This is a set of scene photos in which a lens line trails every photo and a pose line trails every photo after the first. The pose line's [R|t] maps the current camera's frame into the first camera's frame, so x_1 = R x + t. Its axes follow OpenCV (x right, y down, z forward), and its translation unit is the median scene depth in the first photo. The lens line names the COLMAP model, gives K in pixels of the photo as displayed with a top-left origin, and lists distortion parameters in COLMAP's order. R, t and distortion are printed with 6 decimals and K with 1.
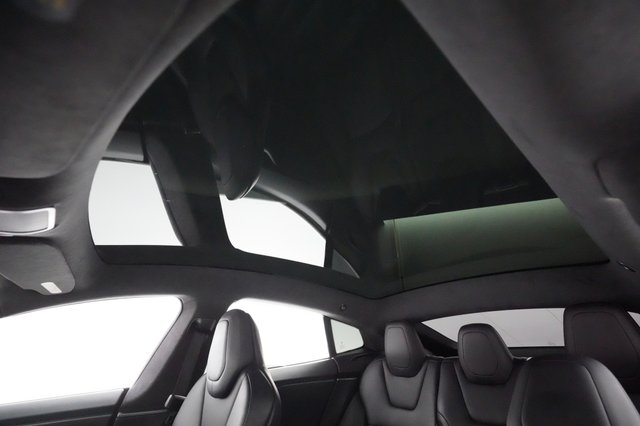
lens RADIAL K [[304.1, 0, 320.0], [0, 304.1, 213.0], [0, 0, 1]] dist [-0.001126, -0.000237]
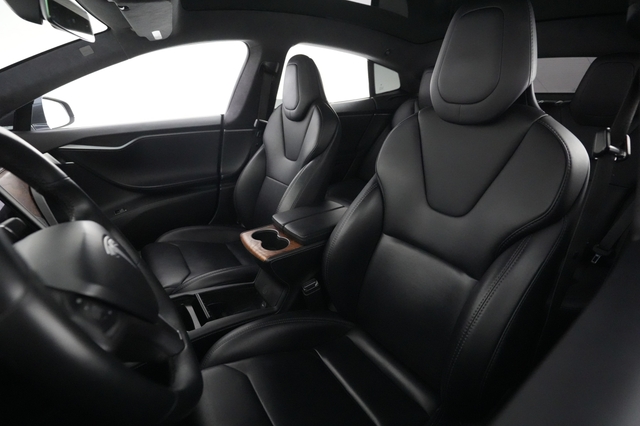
lens RADIAL K [[319.7, 0, 320.0], [0, 319.7, 213.0], [0, 0, 1]] dist [0.008049, 0.000567]
pose [[0.996714, 0.049989, -0.063741, -0.079355], [0.009918, 0.705655, 0.708486, -0.118816], [0.080396, -0.706790, 0.702841, -0.274887]]
